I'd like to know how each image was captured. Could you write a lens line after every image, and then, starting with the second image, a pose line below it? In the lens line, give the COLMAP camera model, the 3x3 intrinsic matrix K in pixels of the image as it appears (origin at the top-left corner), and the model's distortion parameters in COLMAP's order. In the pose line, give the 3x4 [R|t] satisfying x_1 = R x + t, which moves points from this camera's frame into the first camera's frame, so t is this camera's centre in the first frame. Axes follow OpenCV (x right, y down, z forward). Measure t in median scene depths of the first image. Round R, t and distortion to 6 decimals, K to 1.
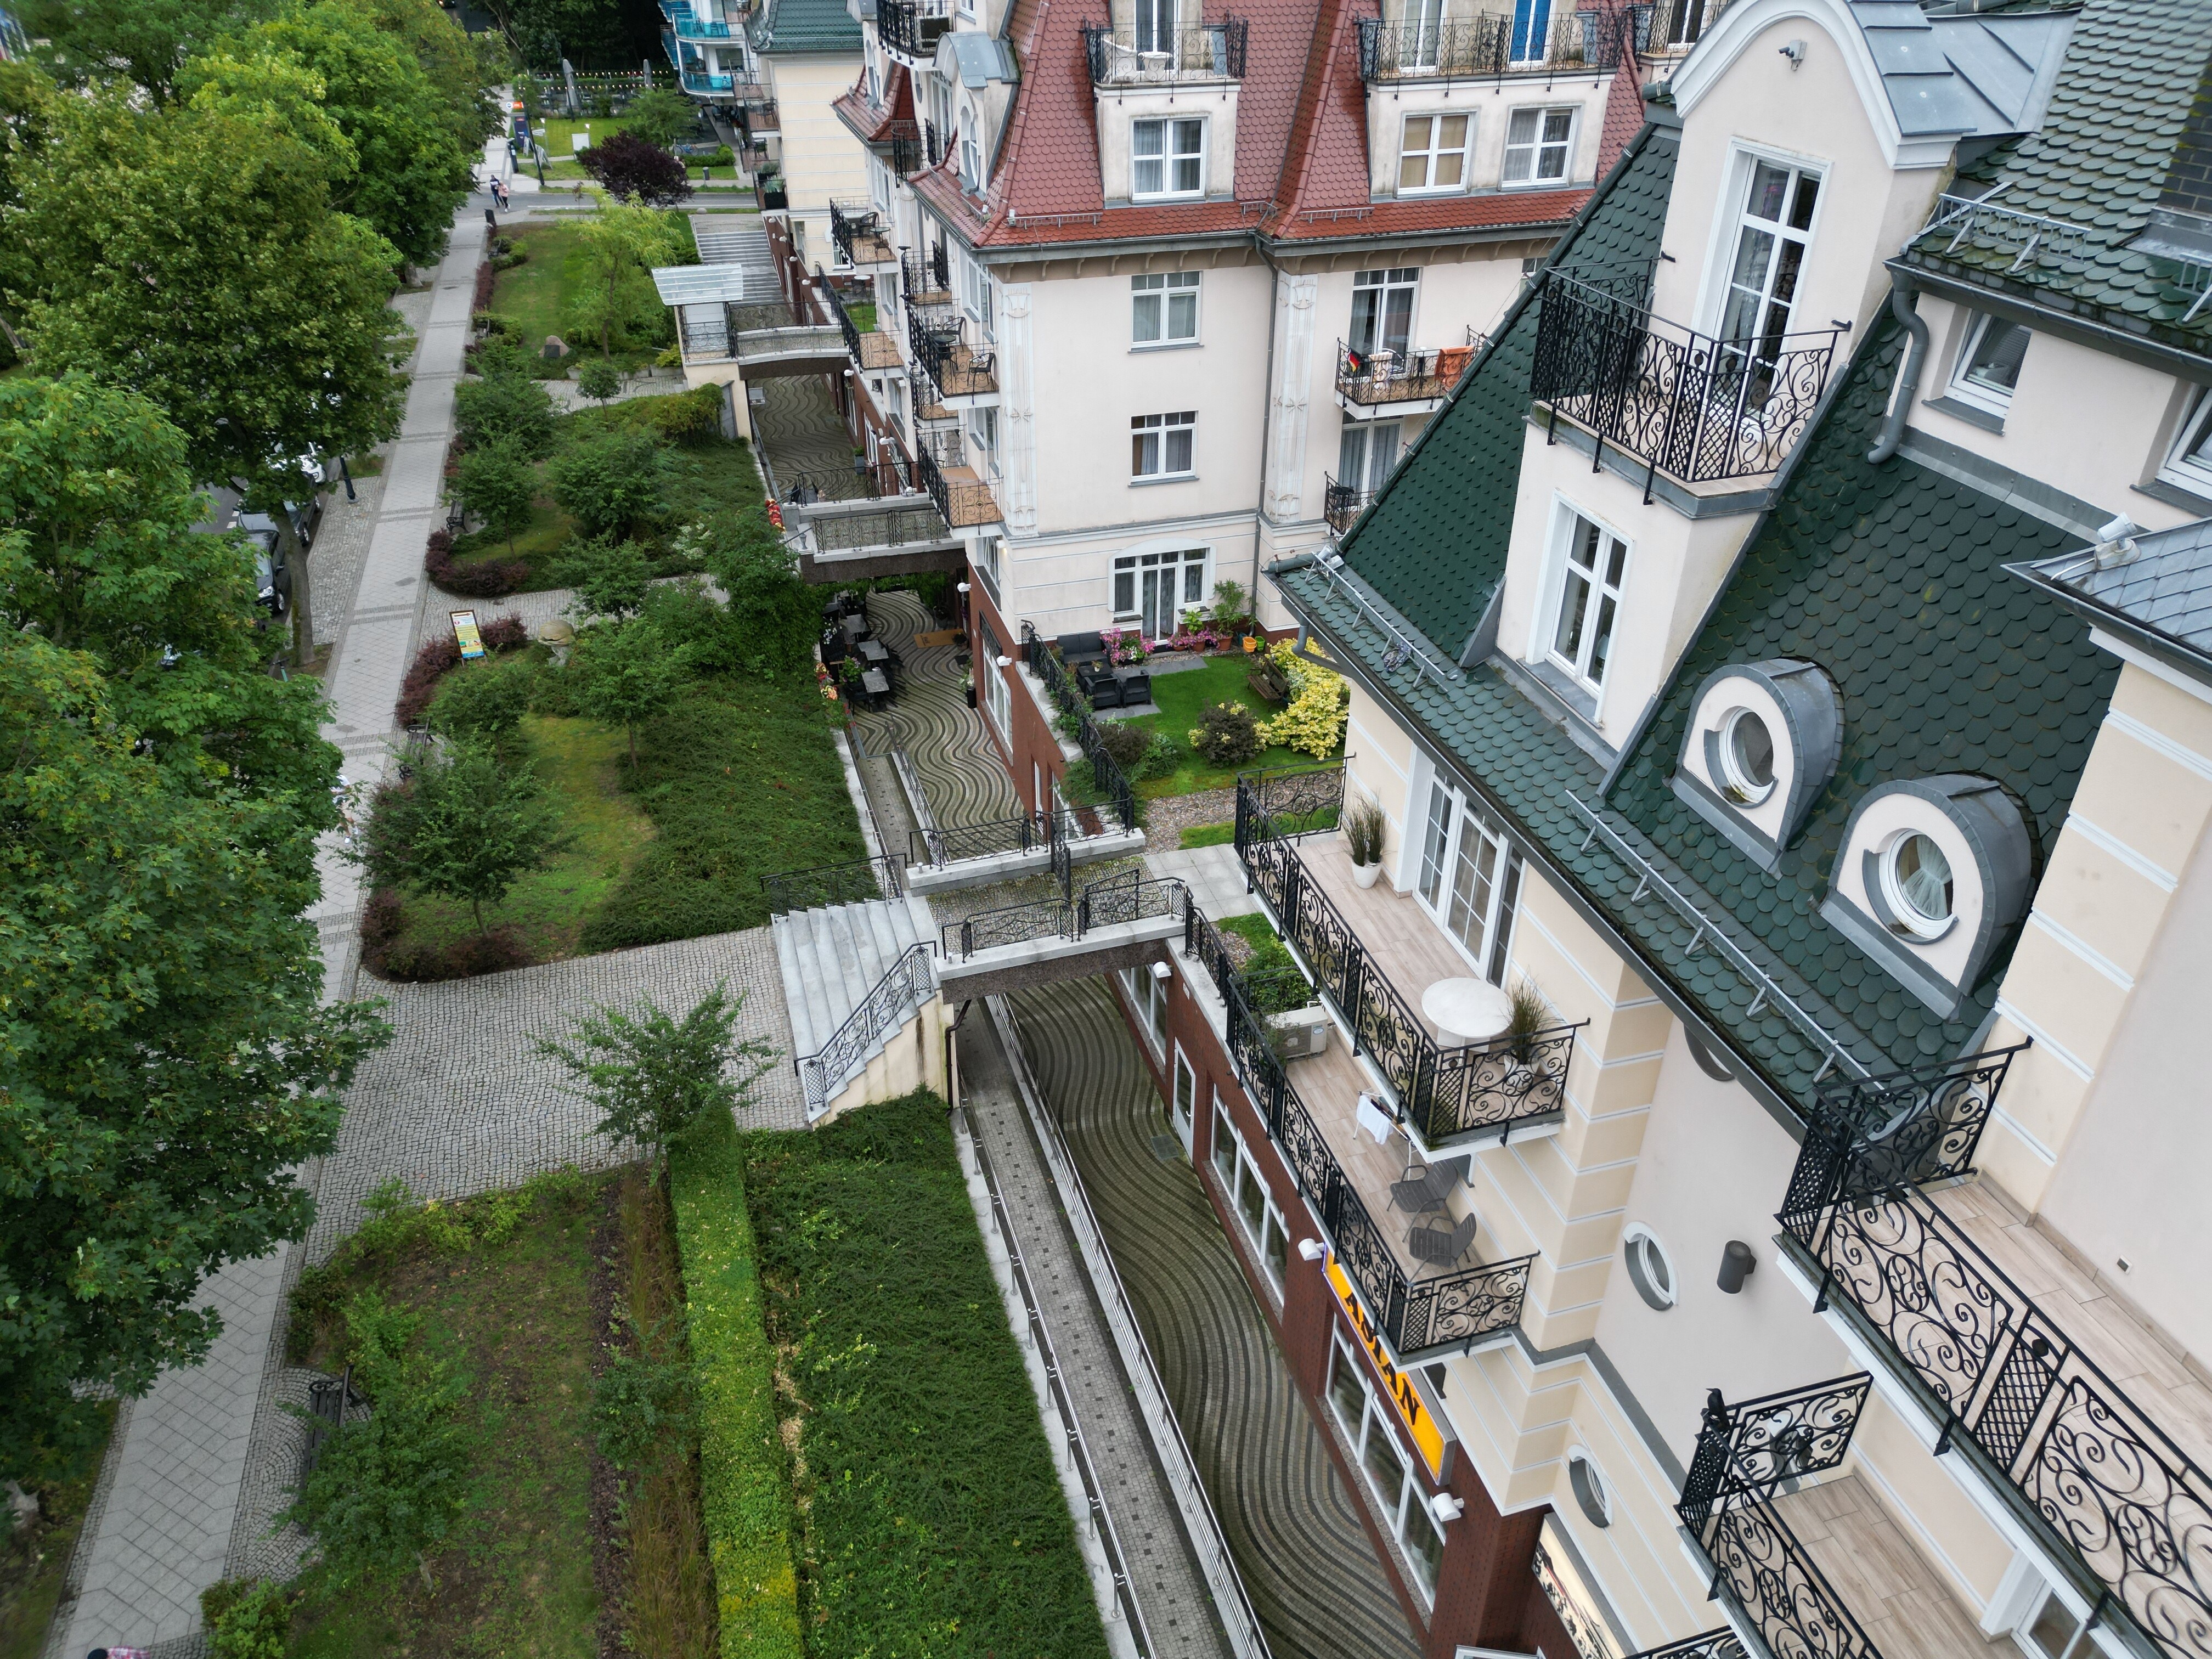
lens RADIAL K [[1569.6, 0, 1106.0], [0, 1569.6, 829.5], [0, 0, 1]] dist [0.001795, 0.000258]
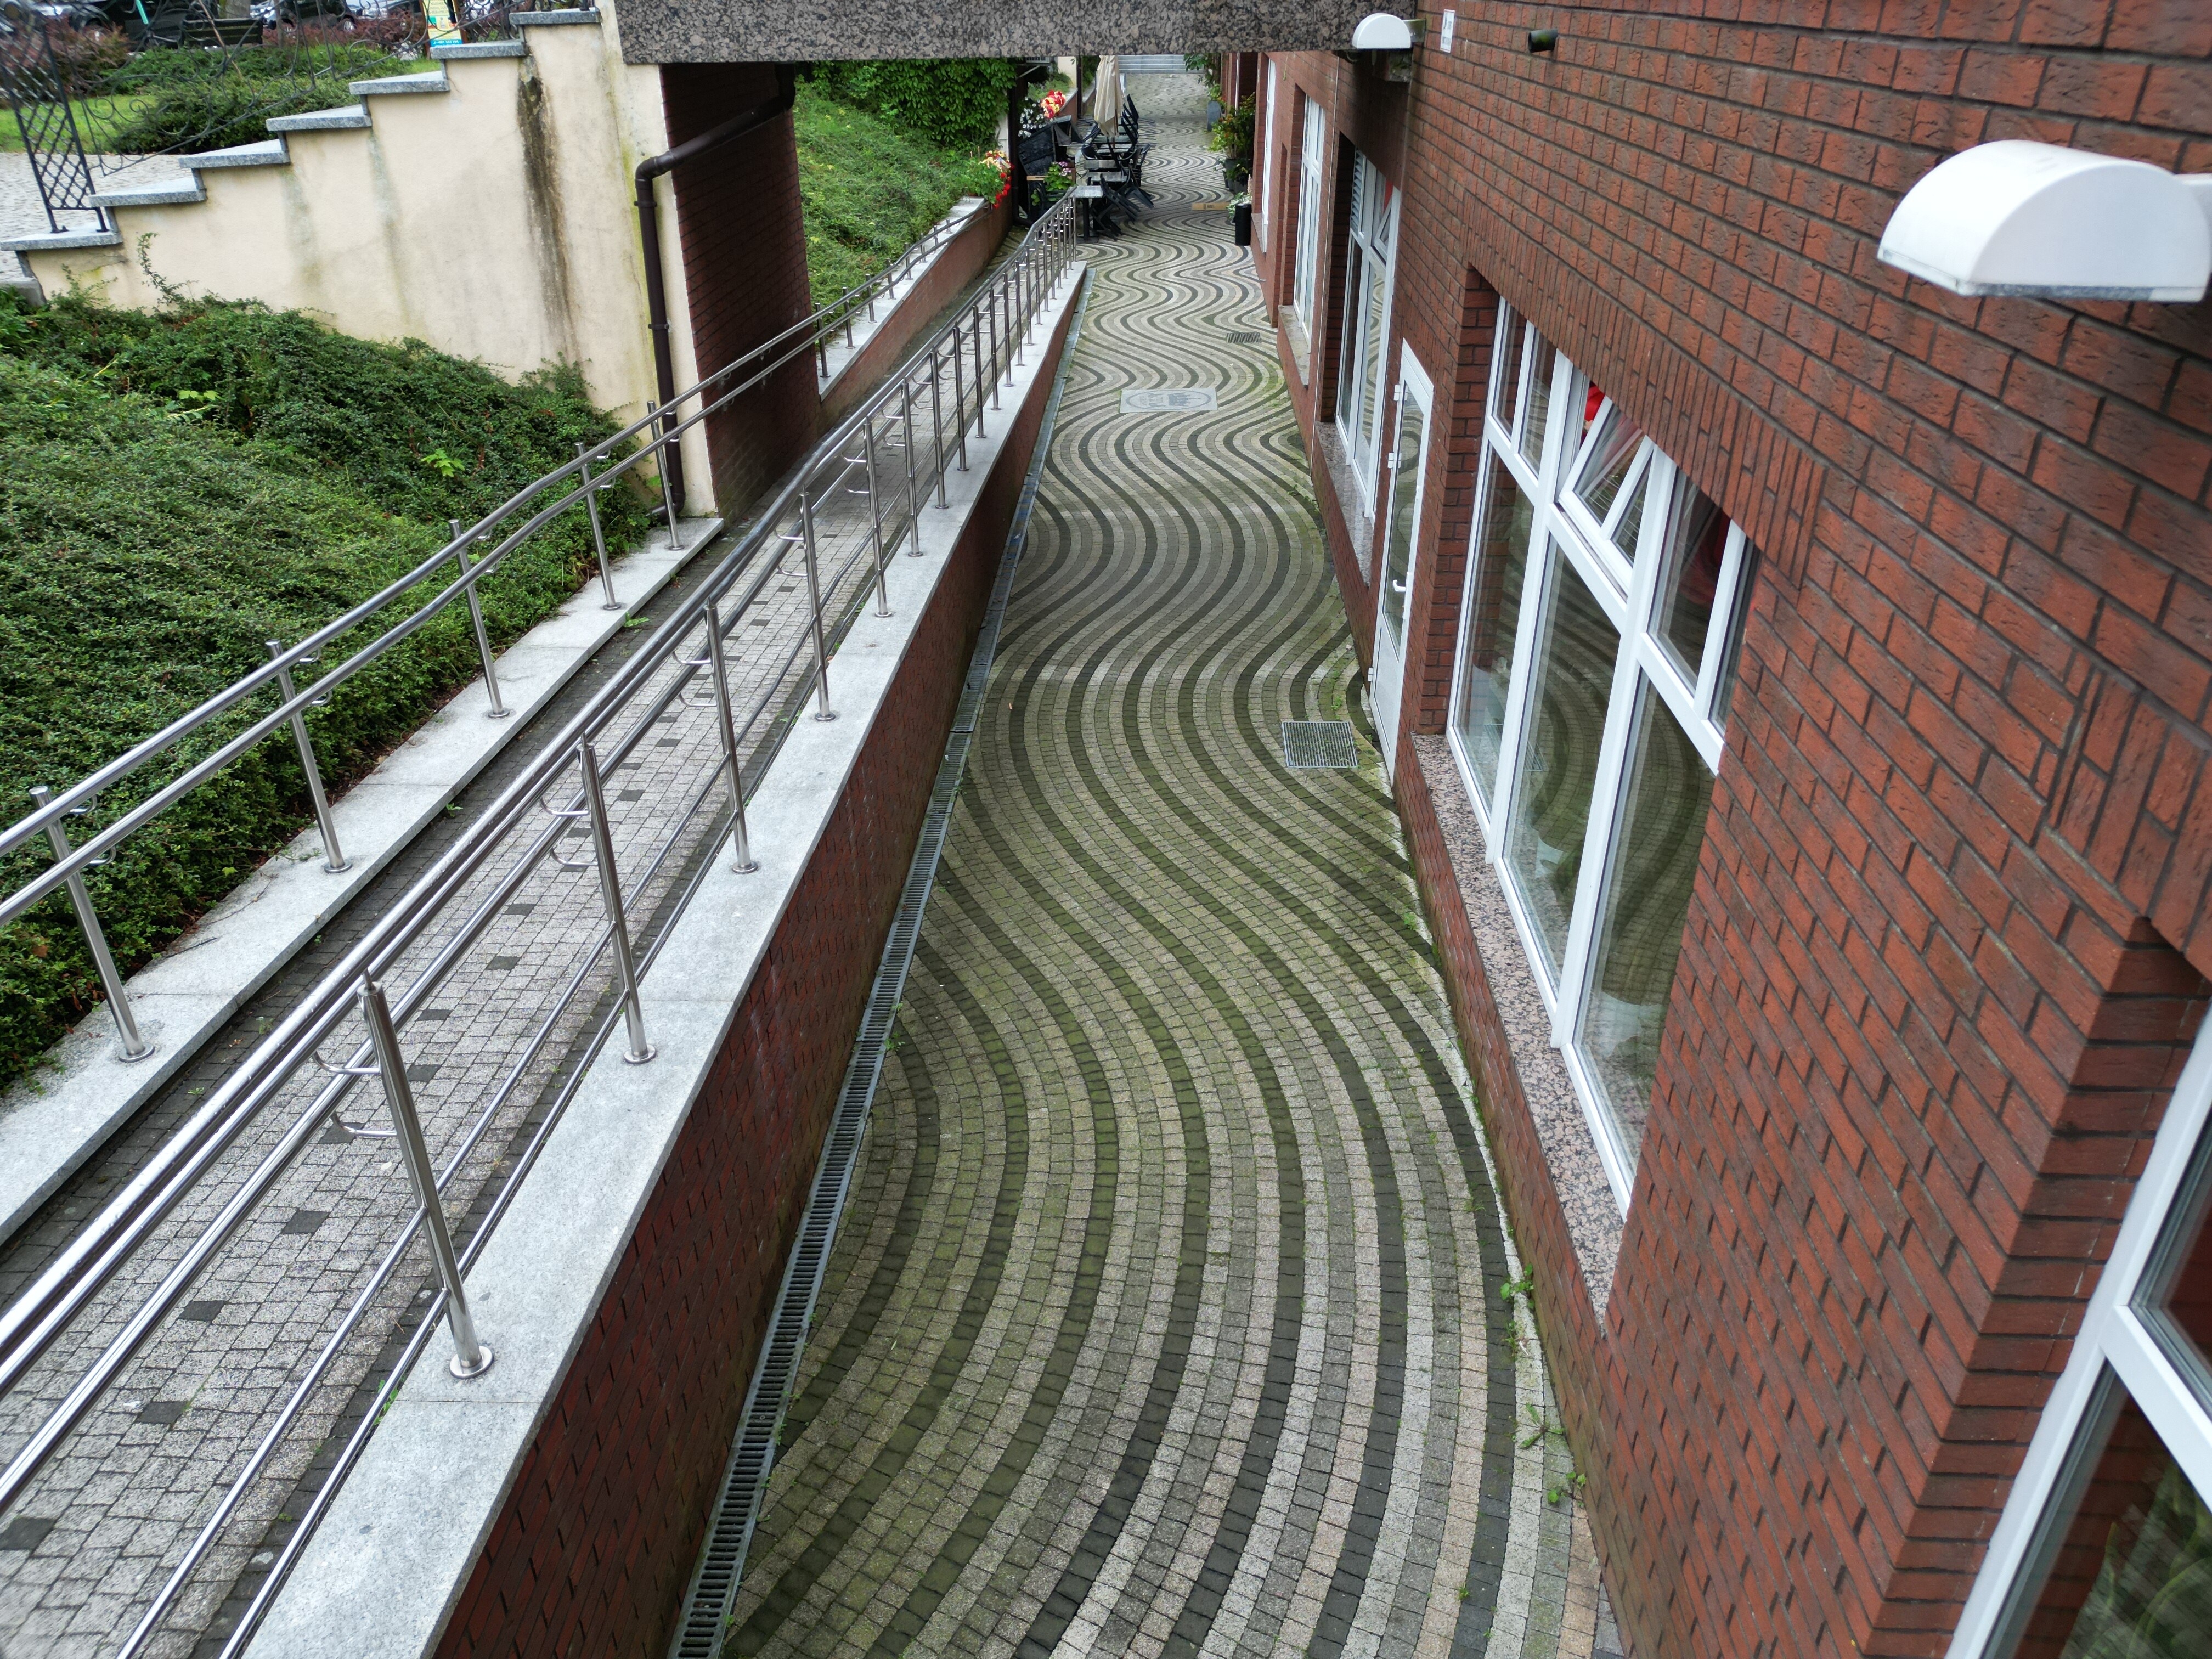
lens RADIAL K [[1569.6, 0, 1106.0], [0, 1569.6, 829.5], [0, 0, 1]] dist [0.001795, 0.000258]
pose [[0.949280, 0.147552, -0.277662, 0.091538], [-0.164788, 0.985531, -0.039660, 0.255449], [0.267792, 0.083404, 0.959860, 0.747853]]
